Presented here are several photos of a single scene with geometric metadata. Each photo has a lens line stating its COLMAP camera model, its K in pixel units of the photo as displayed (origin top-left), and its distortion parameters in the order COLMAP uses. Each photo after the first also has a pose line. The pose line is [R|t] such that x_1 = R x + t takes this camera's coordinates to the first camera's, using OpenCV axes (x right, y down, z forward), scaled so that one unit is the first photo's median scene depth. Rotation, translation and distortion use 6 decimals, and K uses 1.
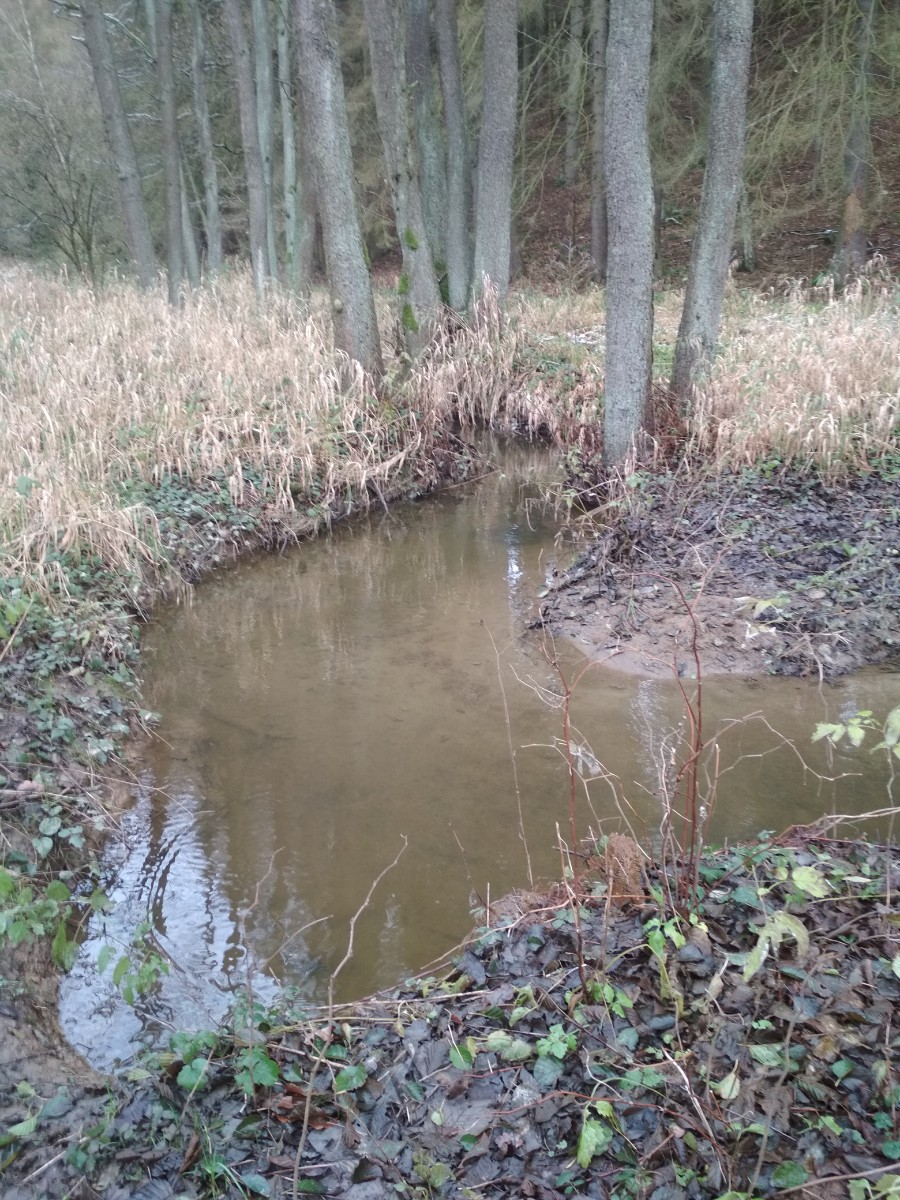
lens RADIAL K [[1101.0, 0, 451.1], [0, 1101.0, 636.6], [0, 0, 1]] dist [0.109226, -0.219888]
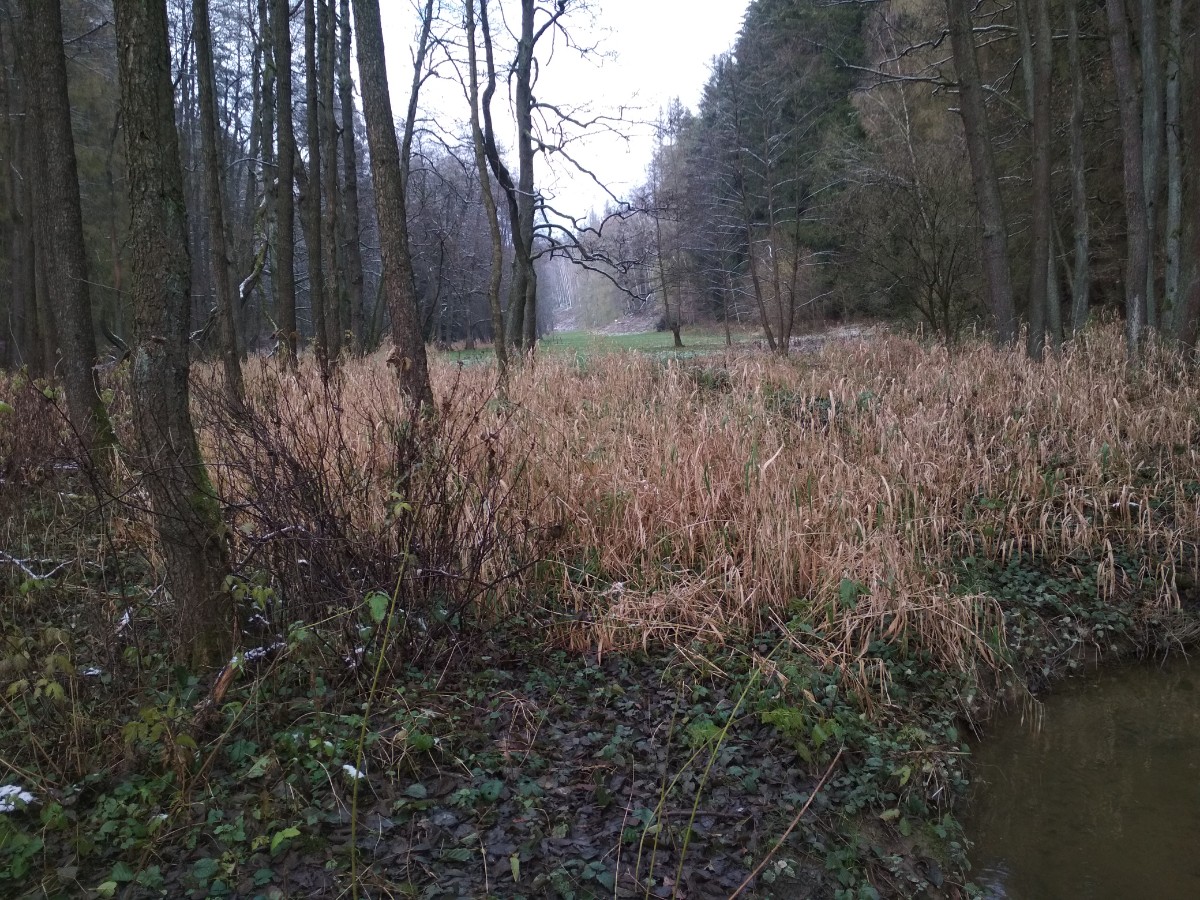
lens RADIAL K [[1101.0, 0, 621.7], [0, 1101.0, 447.7], [0, 0, 1]] dist [0.109226, -0.219888]
pose [[0.836941, 0.027968, -0.546577, -0.047089], [-0.140439, 0.976228, -0.165092, -0.042857], [0.528967, 0.214933, 0.820974, 0.128313]]
